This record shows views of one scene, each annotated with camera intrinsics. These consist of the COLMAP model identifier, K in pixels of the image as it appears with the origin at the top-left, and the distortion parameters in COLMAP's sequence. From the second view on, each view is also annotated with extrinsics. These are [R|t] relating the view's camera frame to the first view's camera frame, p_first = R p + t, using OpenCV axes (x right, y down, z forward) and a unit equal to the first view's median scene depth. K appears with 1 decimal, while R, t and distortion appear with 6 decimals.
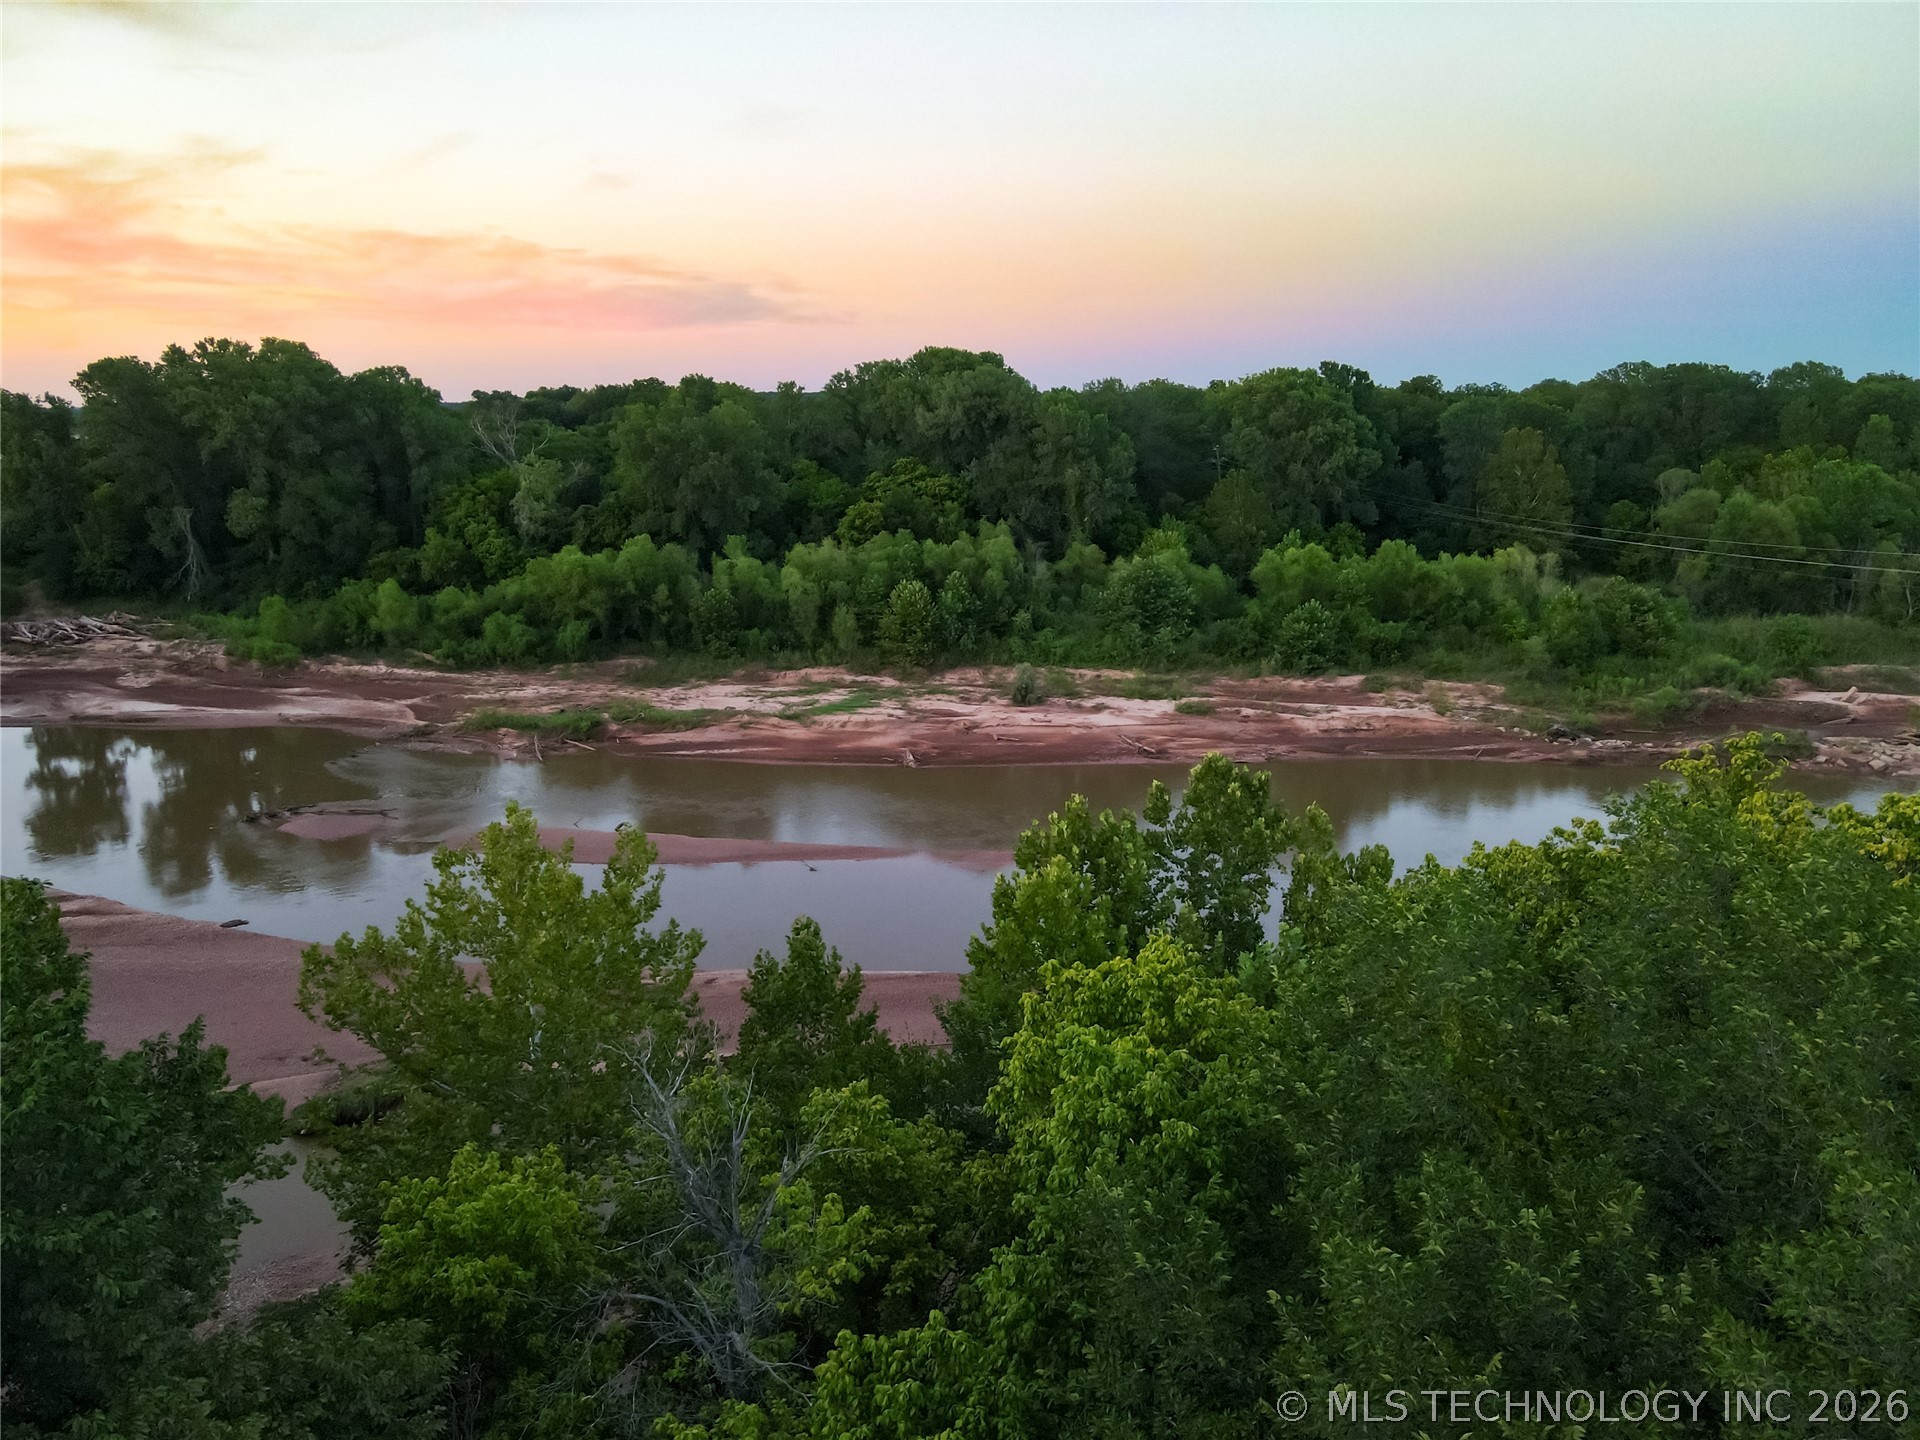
lens RADIAL K [[1406.0, 0, 951.4], [0, 1406.0, 722.5], [0, 0, 1]] dist [0.002442, 0.009661]
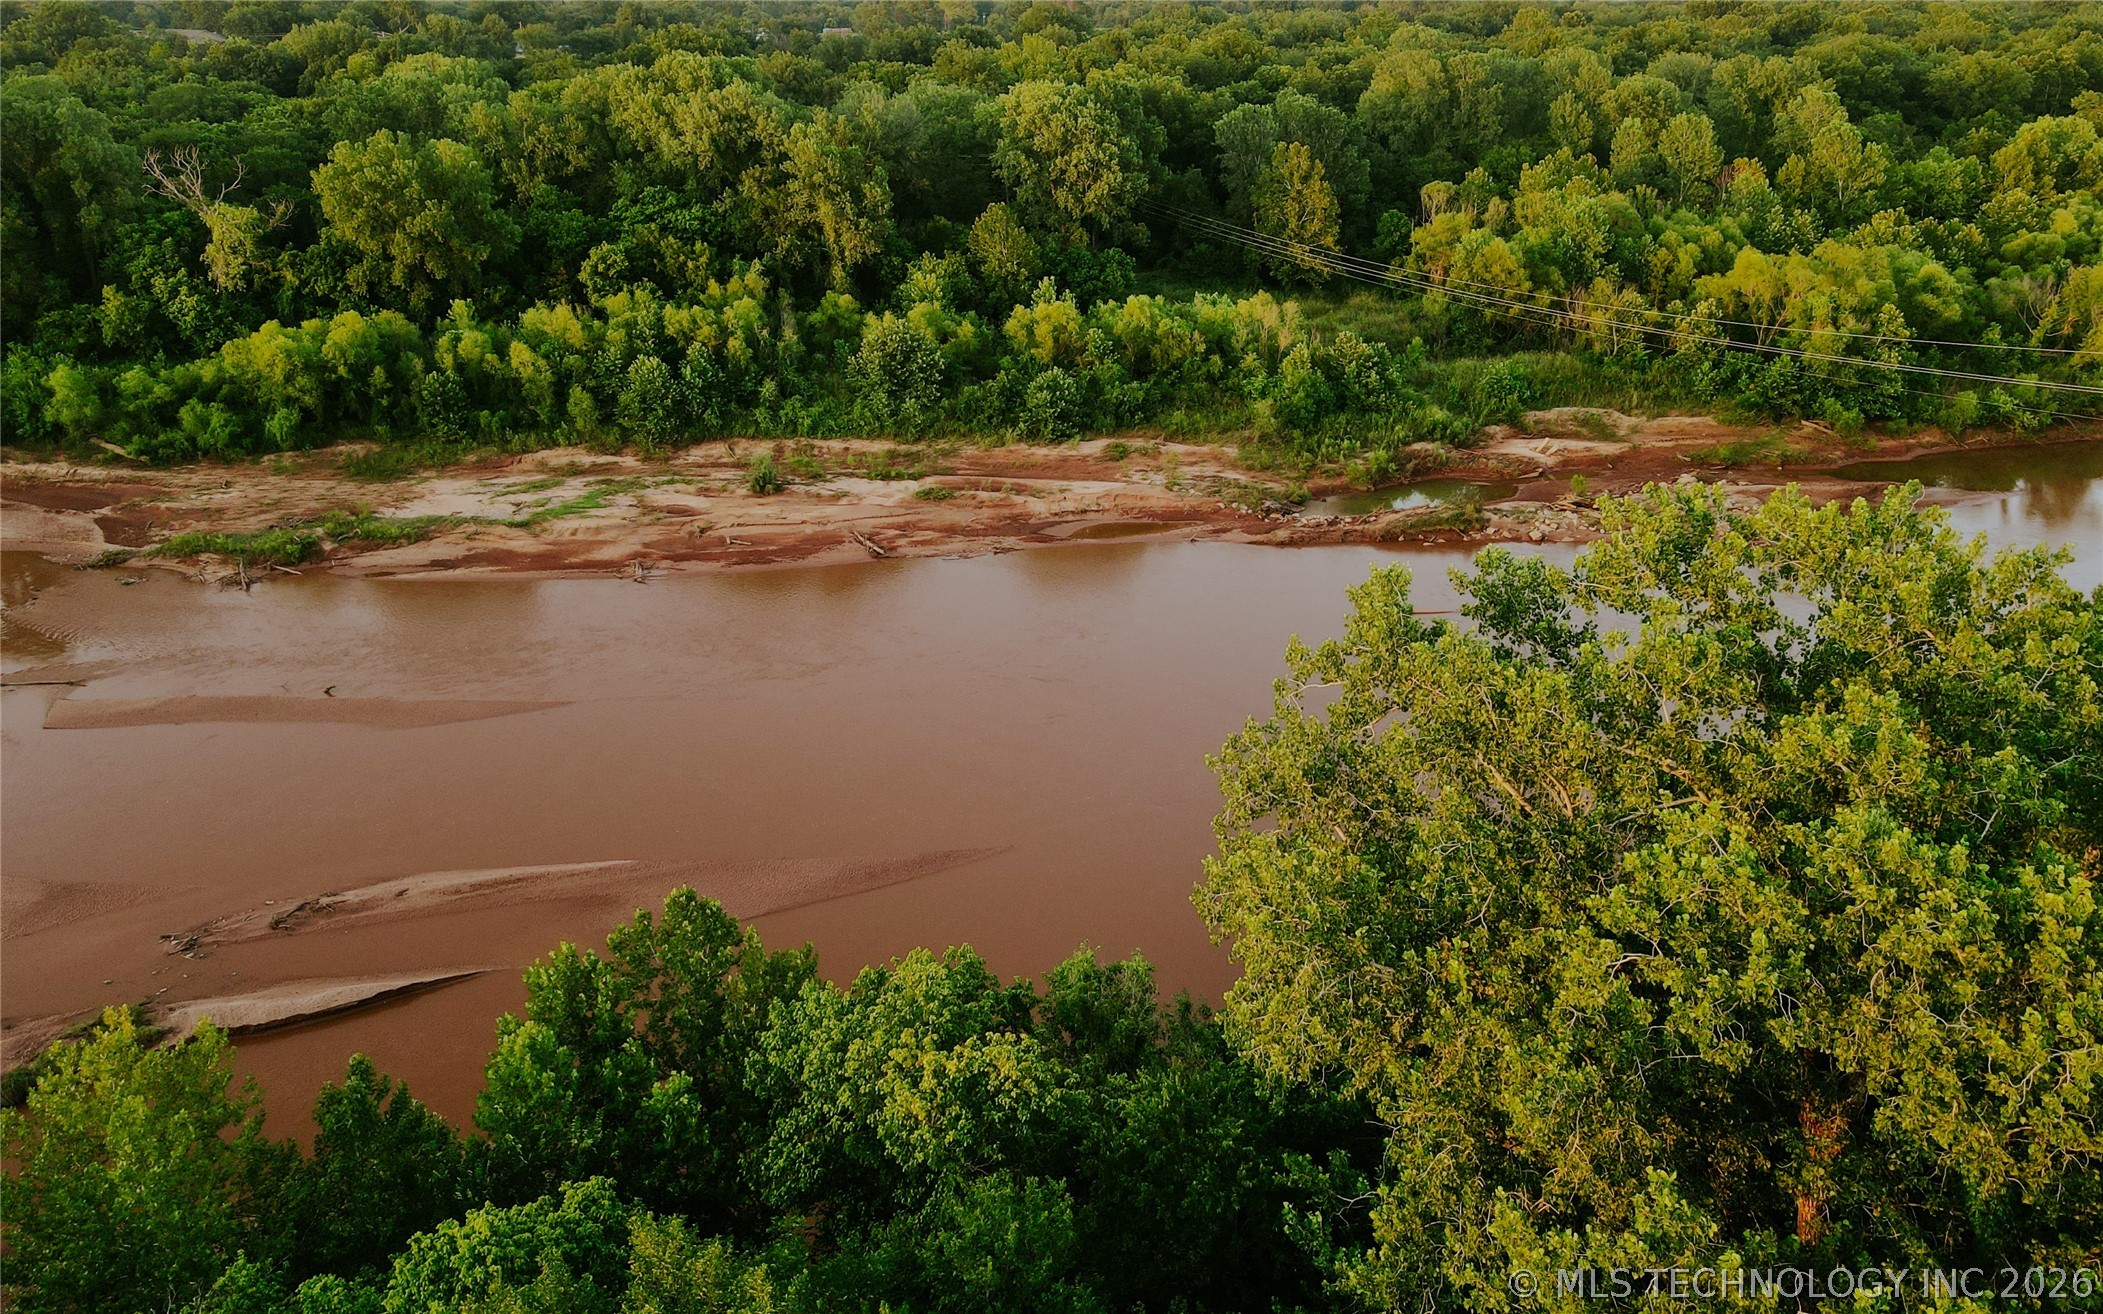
lens RADIAL K [[1573.2, 0, 1050.9], [0, 1573.2, 517.8], [0, 0, 1]] dist [-0.022753, 0.066989]
pose [[0.987237, -0.051900, 0.150566, 0.073487], [0.033164, 0.991681, 0.124377, -0.112038], [-0.155769, -0.117796, 0.980745, -0.108490]]
